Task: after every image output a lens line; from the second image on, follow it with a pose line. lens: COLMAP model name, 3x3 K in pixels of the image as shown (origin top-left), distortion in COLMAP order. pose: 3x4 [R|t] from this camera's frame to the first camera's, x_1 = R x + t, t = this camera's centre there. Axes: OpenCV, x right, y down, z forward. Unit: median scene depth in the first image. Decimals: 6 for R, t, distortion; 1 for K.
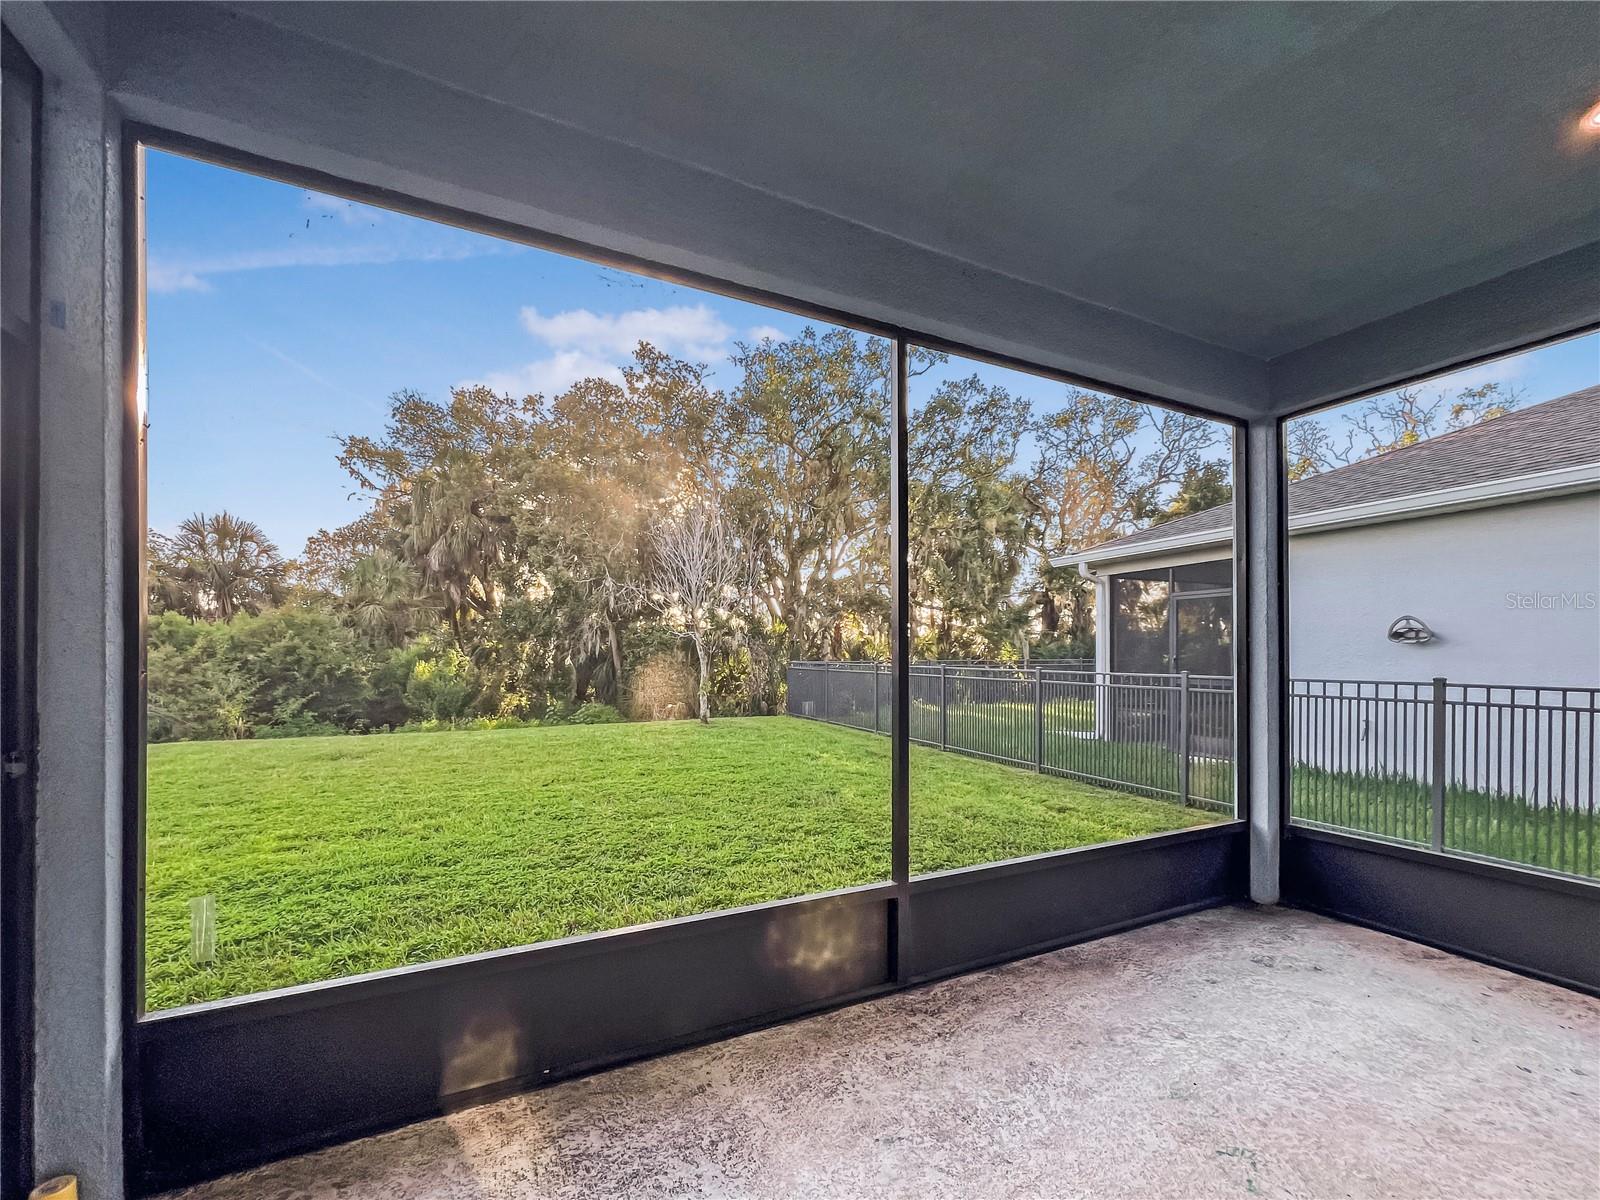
lens RADIAL K [[659.3, 0, 794.5], [0, 659.3, 648.1], [0, 0, 1]] dist [-0.000704, -0.000012]
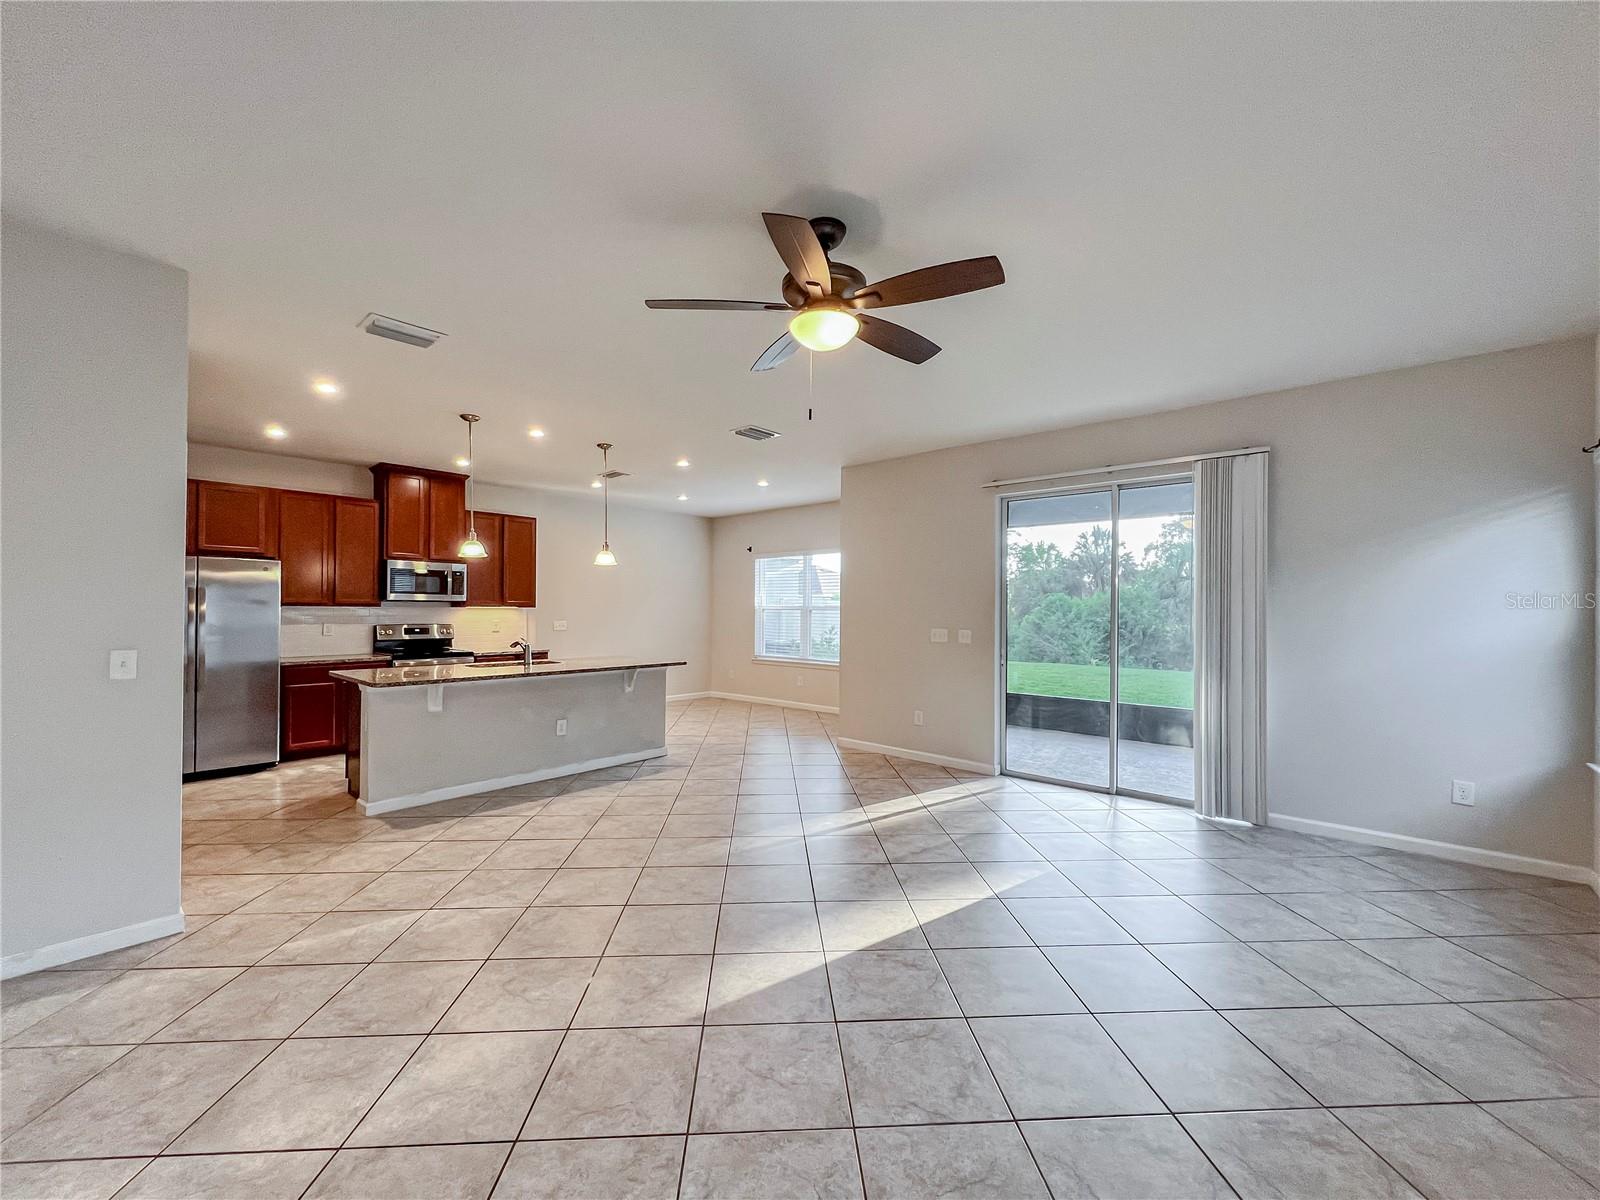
lens RADIAL K [[652.3, 0, 800.0], [0, 652.3, 600.0], [0, 0, 1]] dist [0.000159, 0.000042]
pose [[0.381088, -0.012189, -0.924458, 0.407122], [0.000555, 0.999916, -0.012955, -0.015377], [0.924539, 0.004424, 0.381063, -0.316344]]
